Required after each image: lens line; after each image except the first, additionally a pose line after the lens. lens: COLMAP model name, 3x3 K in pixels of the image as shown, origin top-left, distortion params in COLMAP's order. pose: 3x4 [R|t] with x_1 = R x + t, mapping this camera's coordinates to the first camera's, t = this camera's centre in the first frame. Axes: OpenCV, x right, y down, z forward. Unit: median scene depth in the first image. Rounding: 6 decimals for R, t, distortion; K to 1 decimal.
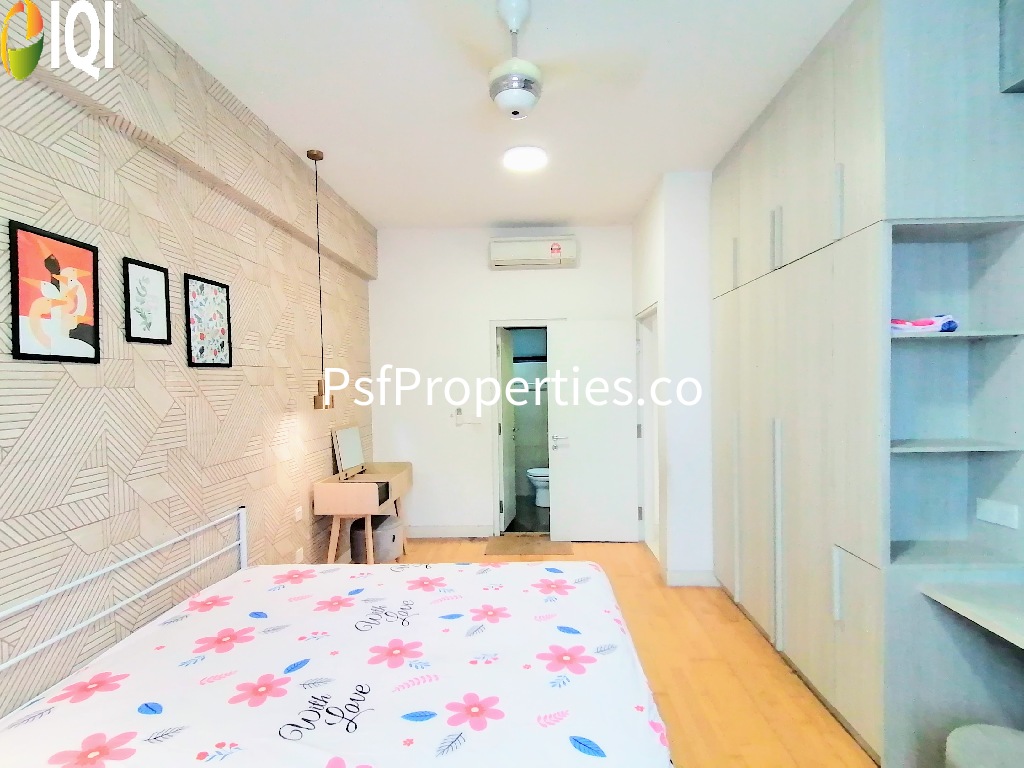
lens RADIAL K [[512.2, 0, 512.3], [0, 512.2, 382.2], [0, 0, 1]] dist [-0.005687, -0.004217]
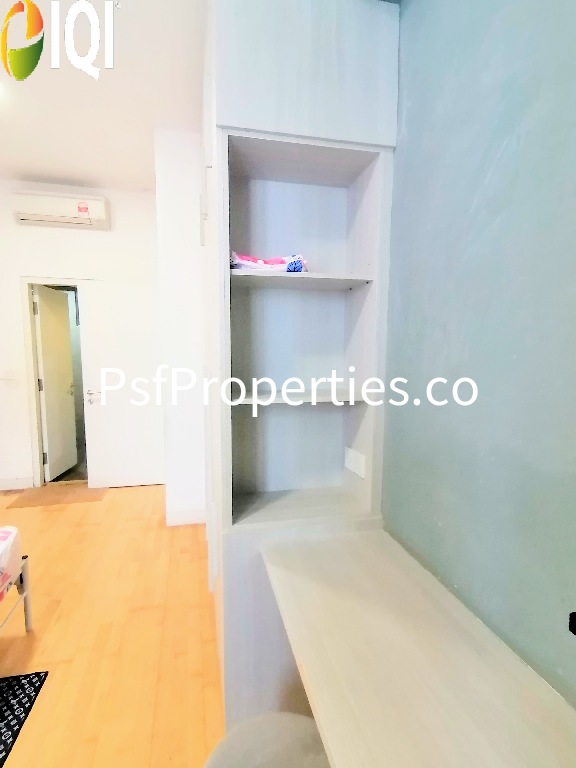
lens RADIAL K [[384.2, 0, 289.3], [0, 384.2, 386.0], [0, 0, 1]] dist [-0.005687, -0.004217]
pose [[0.967572, -0.003958, 0.252565, 0.290481], [-0.017887, 0.996293, 0.084140, 0.020392], [-0.251962, -0.085929, 0.963915, 0.138469]]
